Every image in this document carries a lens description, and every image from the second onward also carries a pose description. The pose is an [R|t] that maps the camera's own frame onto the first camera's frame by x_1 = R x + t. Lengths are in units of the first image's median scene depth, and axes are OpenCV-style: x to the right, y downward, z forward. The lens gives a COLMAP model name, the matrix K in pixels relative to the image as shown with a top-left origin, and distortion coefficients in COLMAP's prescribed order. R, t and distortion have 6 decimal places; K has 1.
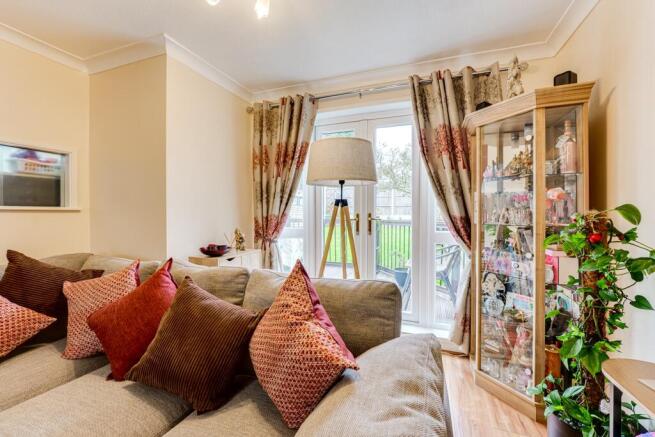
lens RADIAL K [[280.8, 0, 345.3], [0, 280.8, 218.2], [0, 0, 1]] dist [-0.013906, -0.000002]
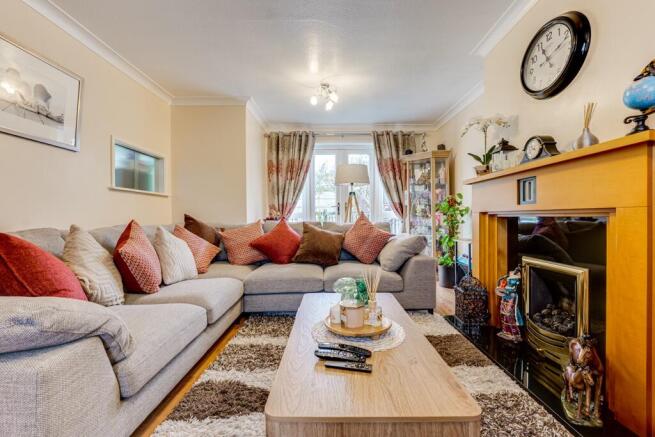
lens RADIAL K [[270.1, 0, 329.3], [0, 270.1, 216.3], [0, 0, 1]] dist [-0.017512, -0.000092]
pose [[0.958017, 0.001889, 0.286706, -0.590249], [0.004114, 0.999785, -0.020332, 0.122600], [-0.286683, 0.020657, 0.957803, -0.693136]]
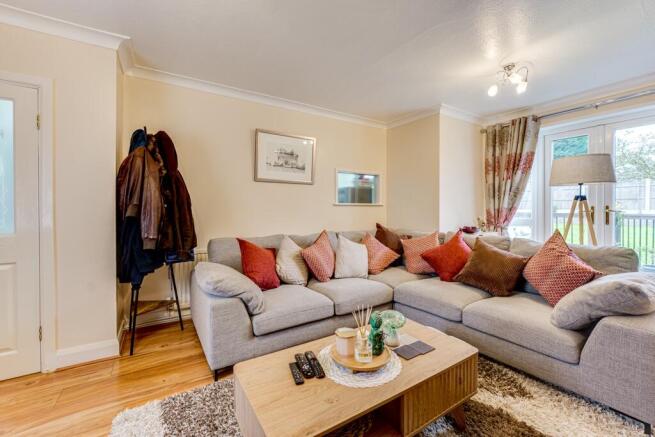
lens RADIAL K [[275.1, 0, 327.0], [0, 275.1, 210.2], [0, 0, 1]] dist [-0.001639, -0.000061]
pose [[0.763389, 0.003164, -0.645932, -0.073217], [-0.011006, 0.999907, -0.008110, 0.025440], [0.645845, 0.013300, 0.763352, -0.692764]]
